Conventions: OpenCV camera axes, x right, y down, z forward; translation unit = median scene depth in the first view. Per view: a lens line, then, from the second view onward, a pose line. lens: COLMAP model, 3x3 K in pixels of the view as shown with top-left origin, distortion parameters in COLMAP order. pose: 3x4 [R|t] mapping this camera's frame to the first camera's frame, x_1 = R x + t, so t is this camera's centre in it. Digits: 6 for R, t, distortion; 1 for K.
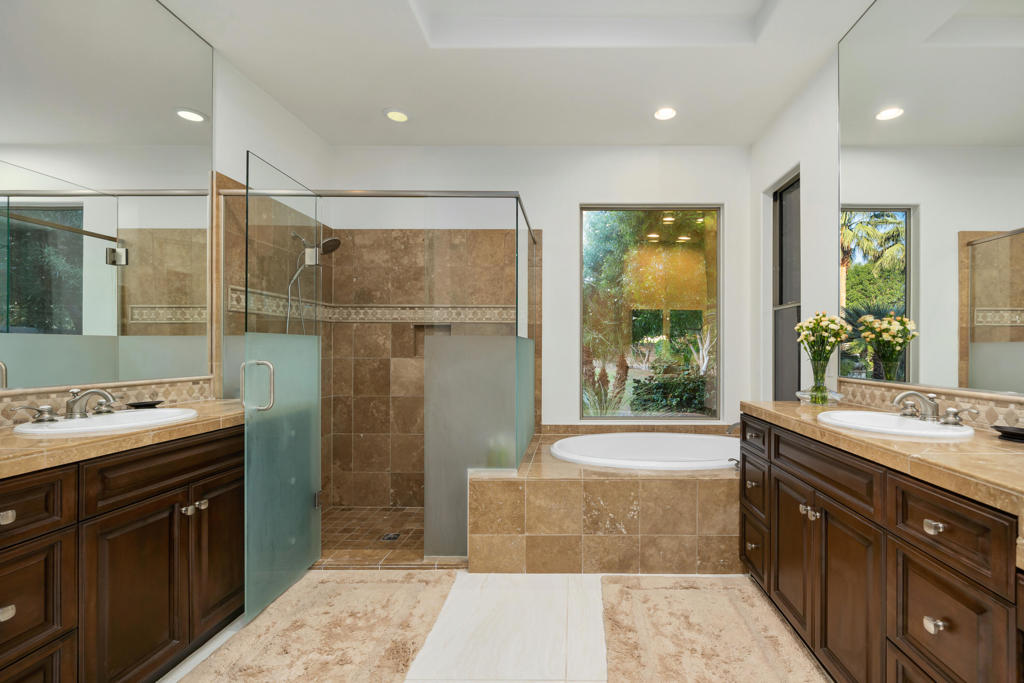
lens RADIAL K [[468.1, 0, 512.4], [0, 468.1, 346.7], [0, 0, 1]] dist [-0.002015, -0.000441]
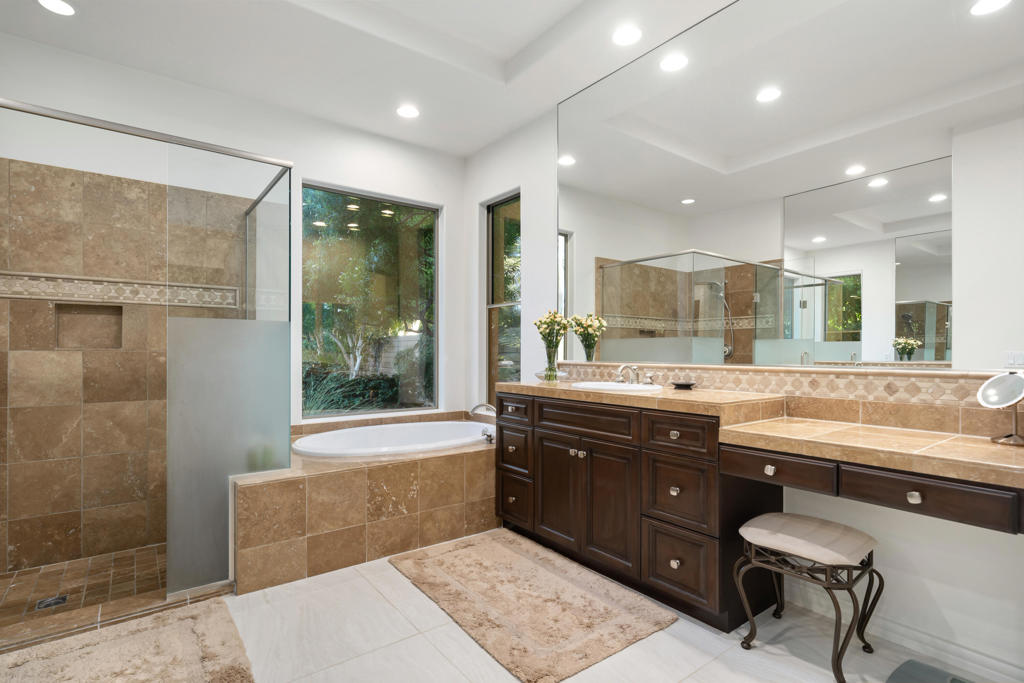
lens RADIAL K [[533.8, 0, 493.3], [0, 533.8, 344.7], [0, 0, 1]] dist [0.002474, -0.000064]
pose [[0.789371, 0.008951, 0.613851, -0.332787], [-0.007503, 0.999960, -0.004932, 0.025687], [-0.613871, -0.000713, 0.789406, -0.060056]]
